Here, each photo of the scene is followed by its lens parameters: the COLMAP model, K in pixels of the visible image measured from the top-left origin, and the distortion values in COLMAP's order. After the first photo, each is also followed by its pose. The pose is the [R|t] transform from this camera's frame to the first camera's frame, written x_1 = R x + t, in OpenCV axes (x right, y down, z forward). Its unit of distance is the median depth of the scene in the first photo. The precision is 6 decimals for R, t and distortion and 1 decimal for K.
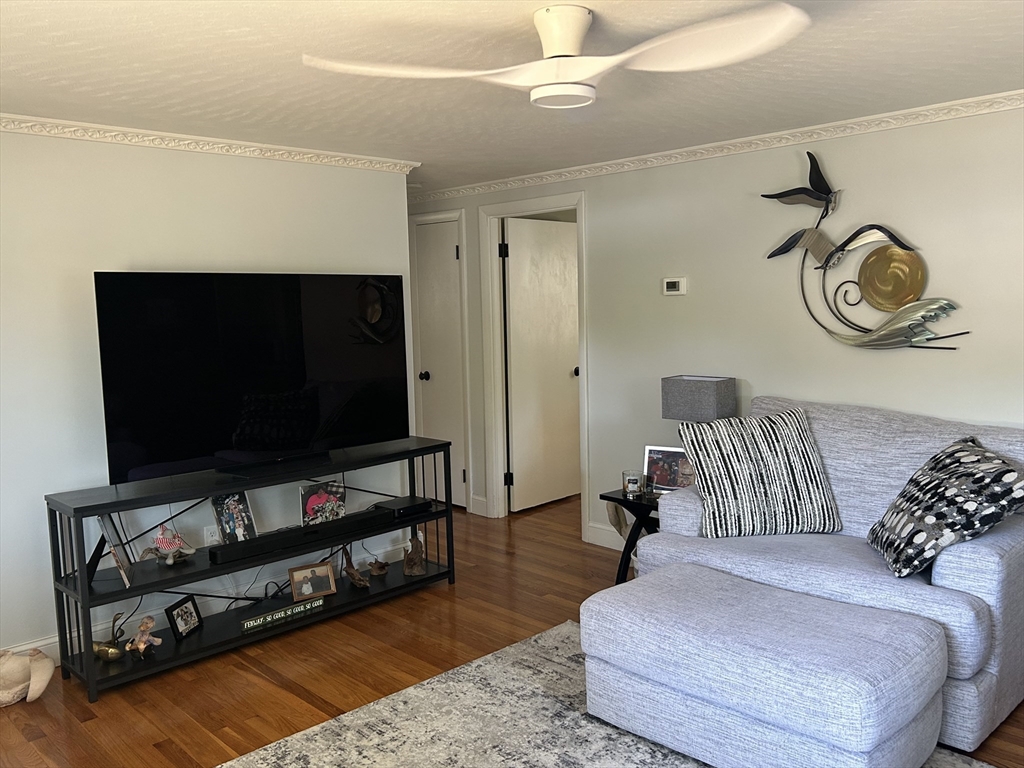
lens RADIAL K [[850.0, 0, 508.8], [0, 850.0, 389.3], [0, 0, 1]] dist [0.014292, 0.000140]
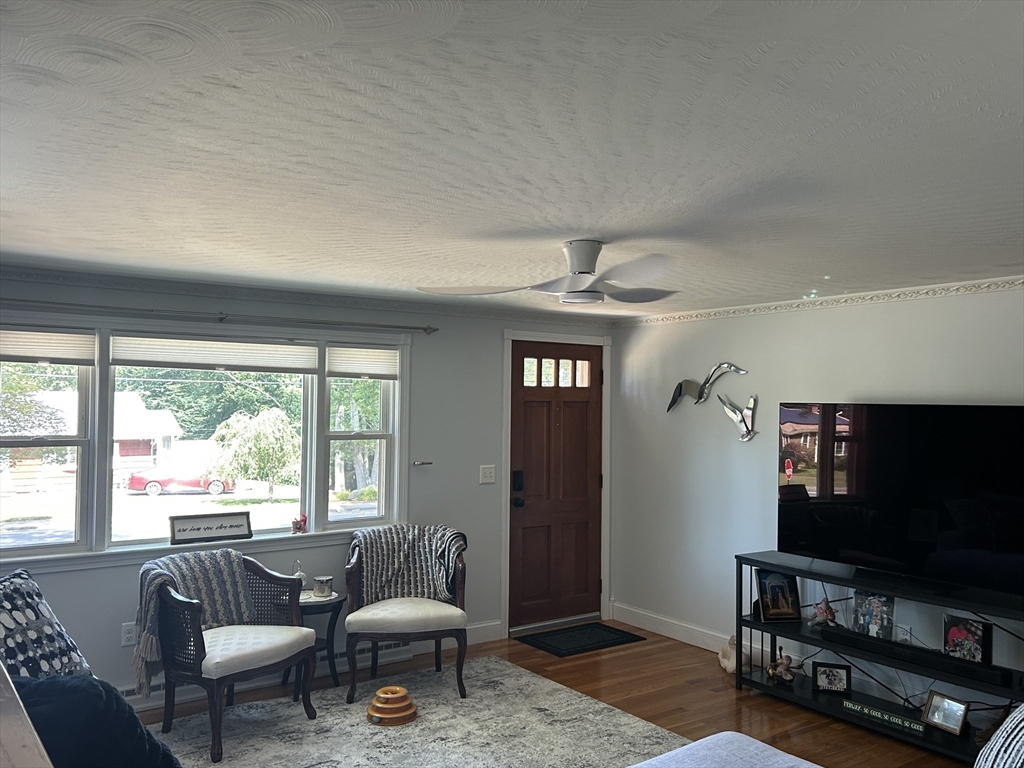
lens RADIAL K [[850.0, 0, 504.5], [0, 850.0, 381.1], [0, 0, 1]] dist [0.014292, 0.000140]
pose [[-0.140970, 0.002257, -0.990011, 0.891094], [-0.111510, 0.993598, 0.018143, -0.128619], [0.983714, 0.112954, -0.139816, 0.633995]]
